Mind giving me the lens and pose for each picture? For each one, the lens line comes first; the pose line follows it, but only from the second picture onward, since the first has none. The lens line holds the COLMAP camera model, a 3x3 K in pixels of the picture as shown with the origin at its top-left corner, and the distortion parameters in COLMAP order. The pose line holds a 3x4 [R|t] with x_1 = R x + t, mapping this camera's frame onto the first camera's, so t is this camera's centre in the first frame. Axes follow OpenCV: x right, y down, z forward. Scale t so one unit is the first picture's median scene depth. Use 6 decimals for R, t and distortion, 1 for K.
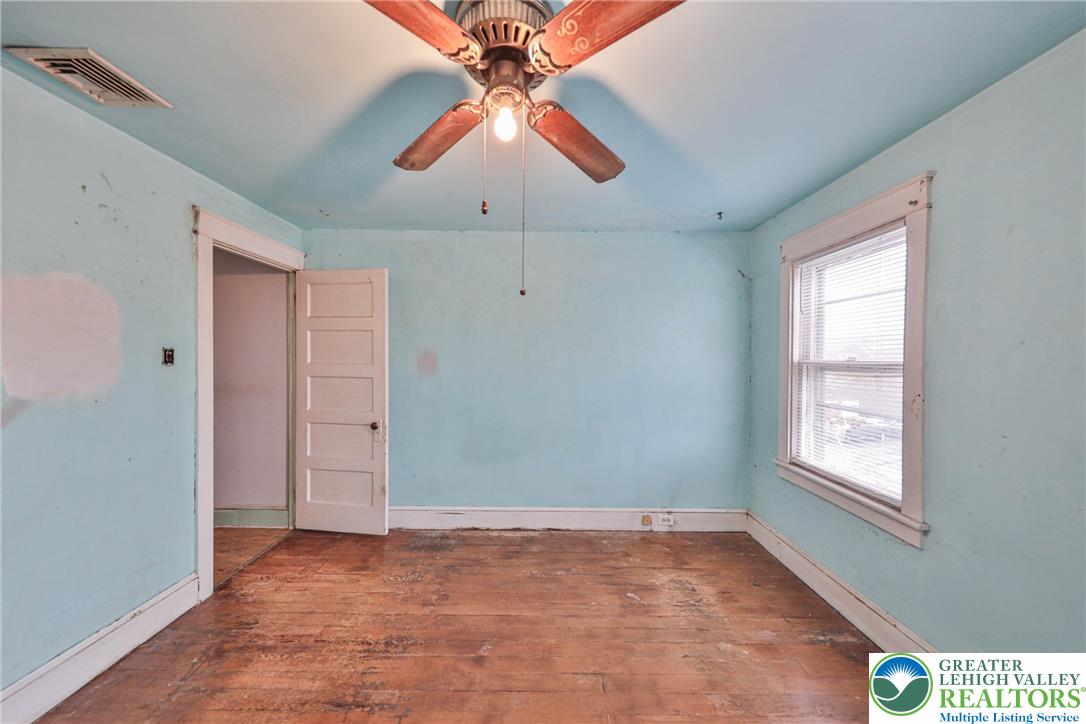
lens RADIAL K [[363.9, 0, 544.7], [0, 363.9, 357.1], [0, 0, 1]] dist [0.000654, -0.000095]
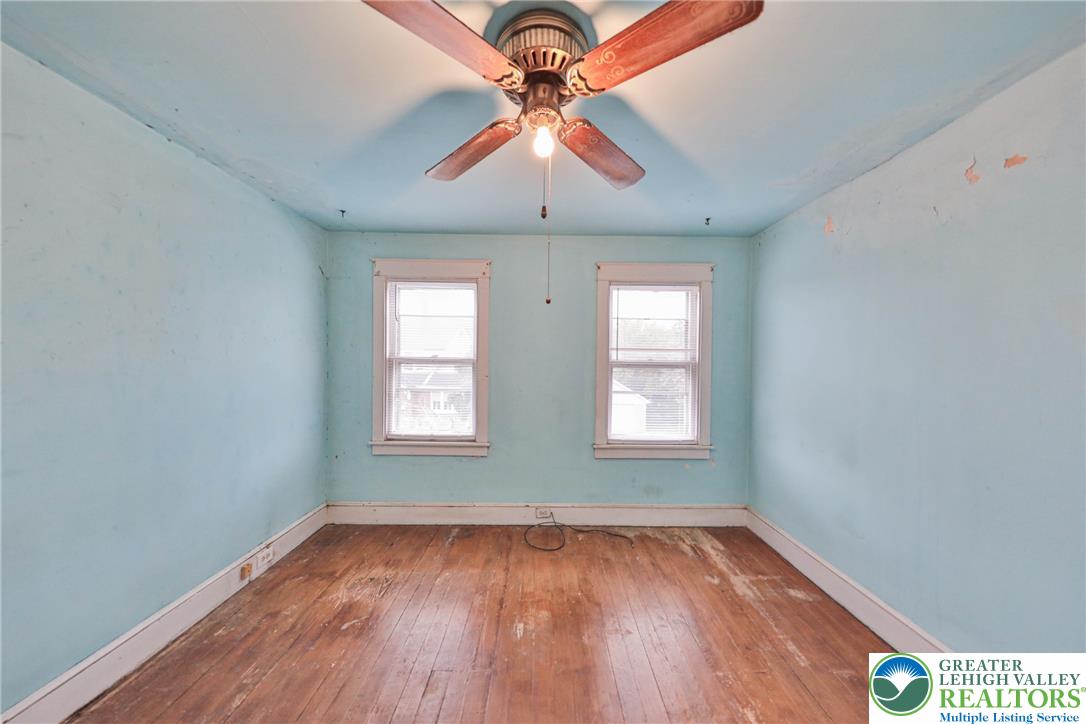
lens RADIAL K [[347.8, 0, 558.1], [0, 347.8, 358.3], [0, 0, 1]] dist [0.008150, -0.000137]
pose [[-0.025724, -0.004331, 0.999660, -0.612583], [-0.011790, 0.999922, 0.004029, 0.000110], [-0.999600, -0.011682, -0.025773, 0.515306]]
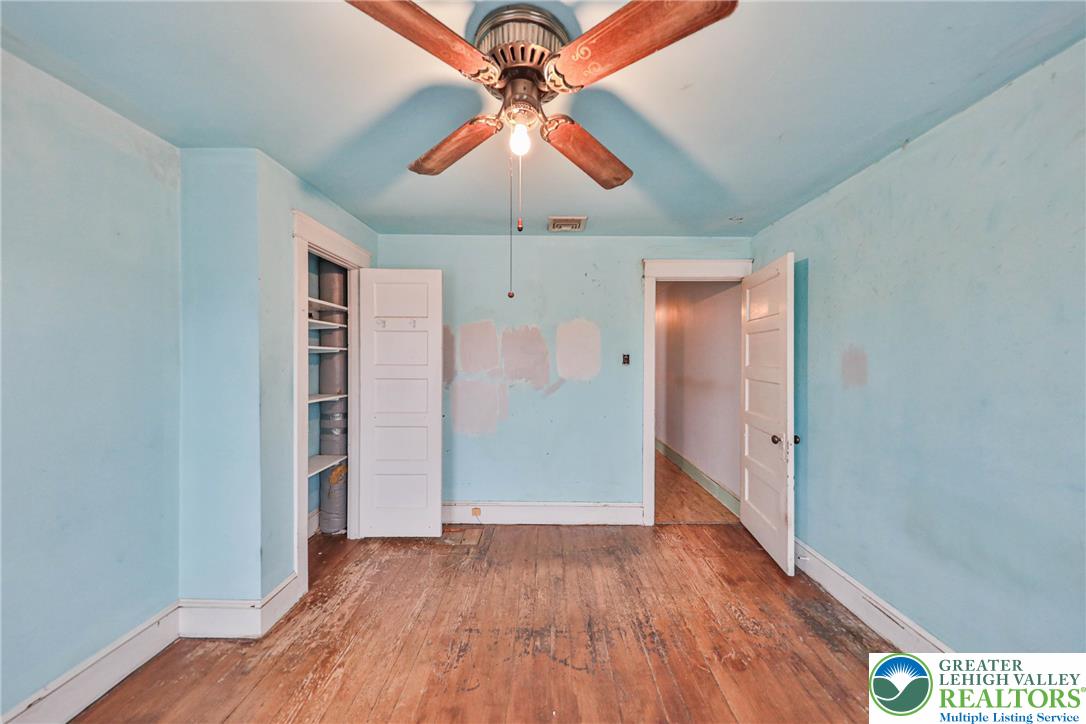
lens RADIAL K [[363.9, 0, 544.7], [0, 363.9, 357.1], [0, 0, 1]] dist [0.000654, -0.000095]
pose [[-0.027549, -0.010280, -0.999568, 0.507117], [-0.003286, 0.999943, -0.010193, 0.005353], [0.999615, 0.003003, -0.027581, 0.582871]]
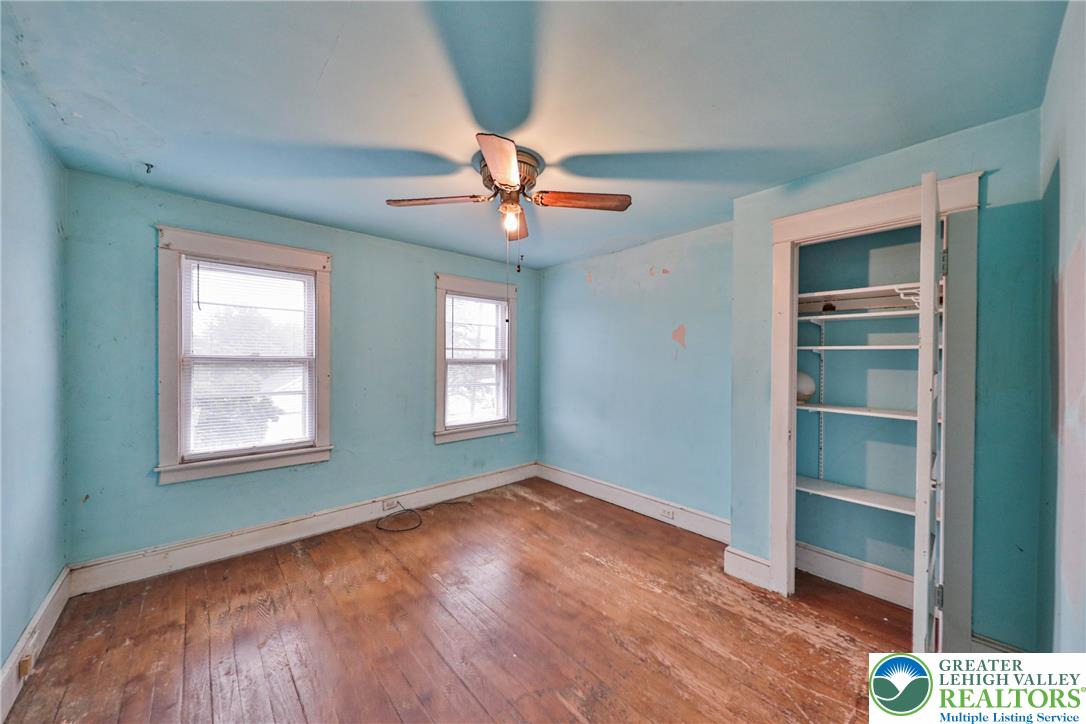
lens RADIAL K [[363.9, 0, 544.7], [0, 363.9, 357.1], [0, 0, 1]] dist [0.000654, -0.000095]
pose [[-0.664806, -0.011816, 0.746922, -0.799212], [-0.015097, 0.999883, 0.002381, -0.006042], [-0.746863, -0.009694, -0.664907, 1.071922]]
